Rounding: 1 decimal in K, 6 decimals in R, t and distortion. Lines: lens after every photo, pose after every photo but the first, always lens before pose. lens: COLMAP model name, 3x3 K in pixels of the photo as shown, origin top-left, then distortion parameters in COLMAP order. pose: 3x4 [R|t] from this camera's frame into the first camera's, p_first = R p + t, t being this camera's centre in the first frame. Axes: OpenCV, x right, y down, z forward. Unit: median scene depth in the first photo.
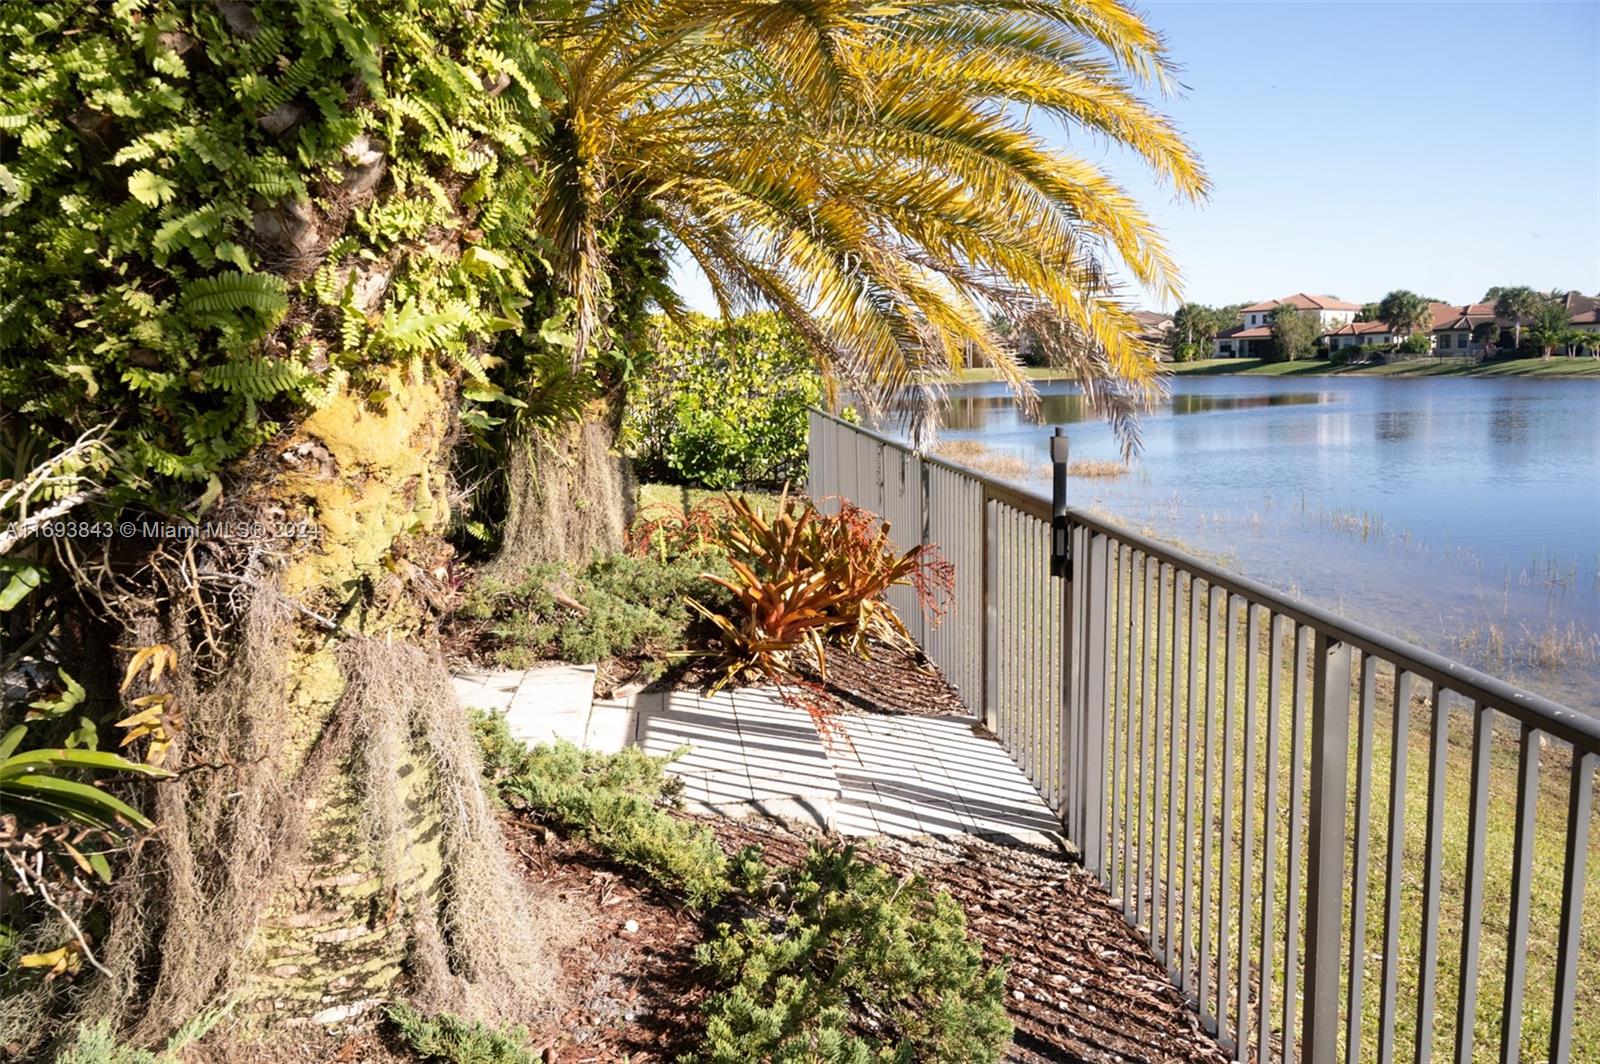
lens RADIAL K [[1207.4, 0, 801.3], [0, 1207.4, 527.7], [0, 0, 1]] dist [0.022196, -0.038246]
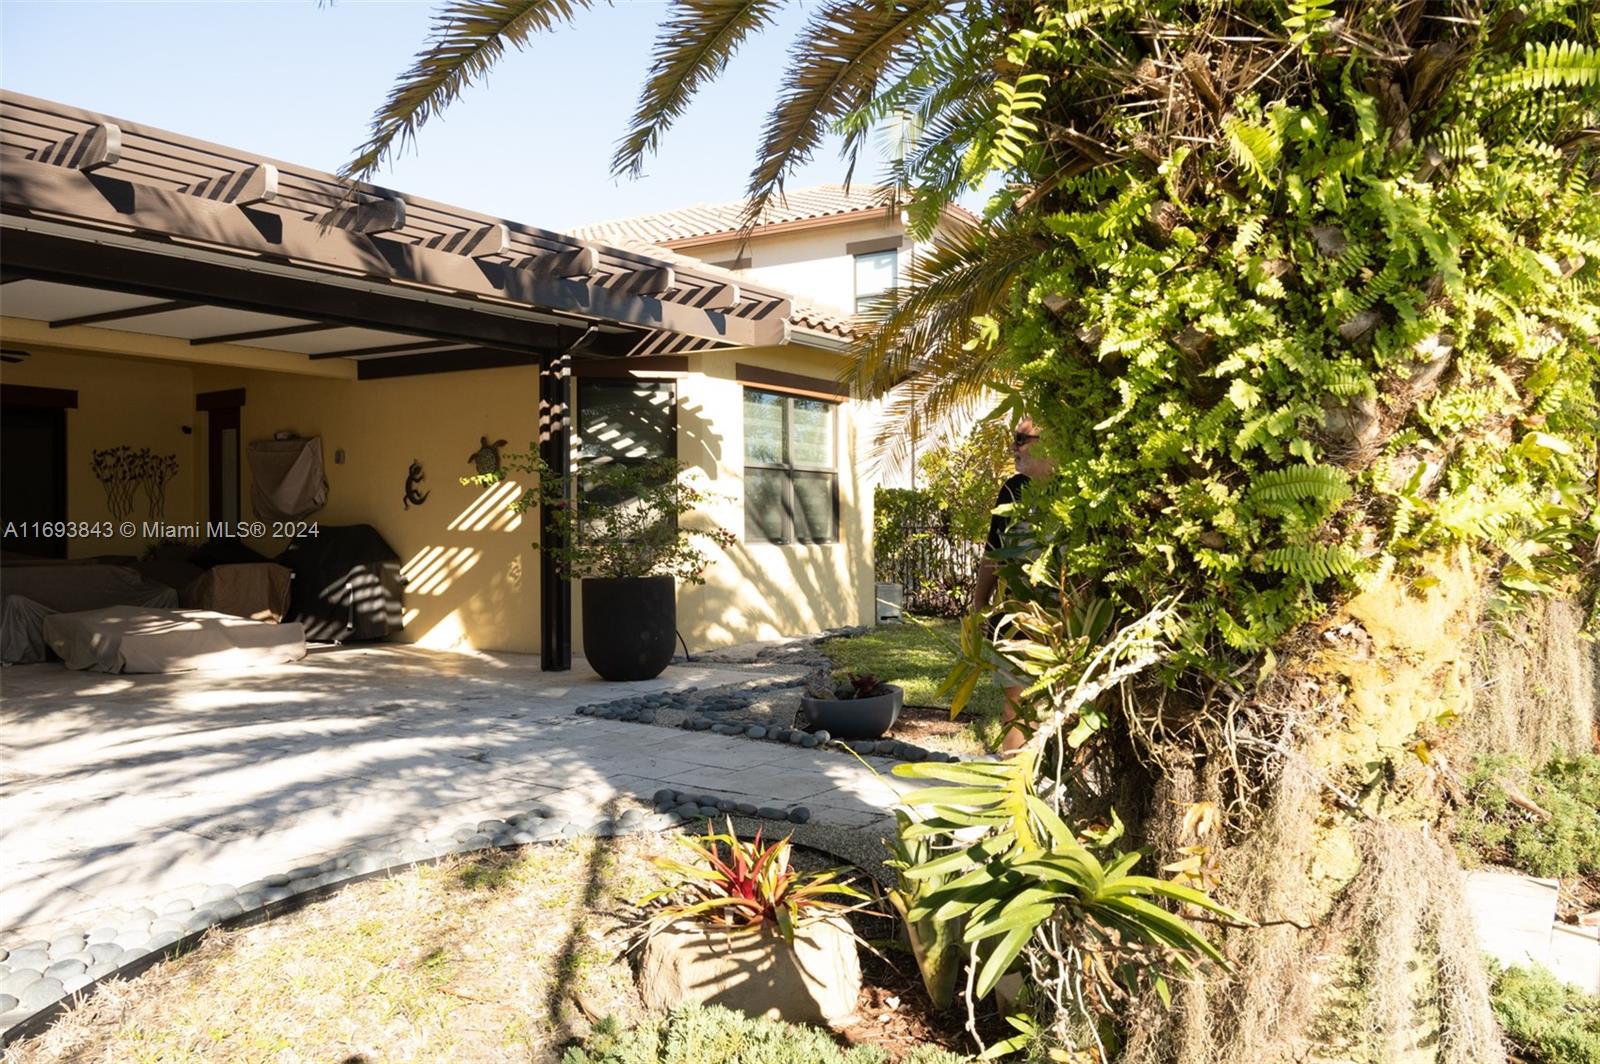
lens RADIAL K [[1207.4, 0, 783.0], [0, 1207.4, 524.8], [0, 0, 1]] dist [0.022196, -0.038246]
pose [[0.769946, 0.025930, -0.637583, -0.119748], [-0.105327, 0.990633, -0.086904, -0.012640], [0.629357, 0.134066, 0.765465, -0.110002]]
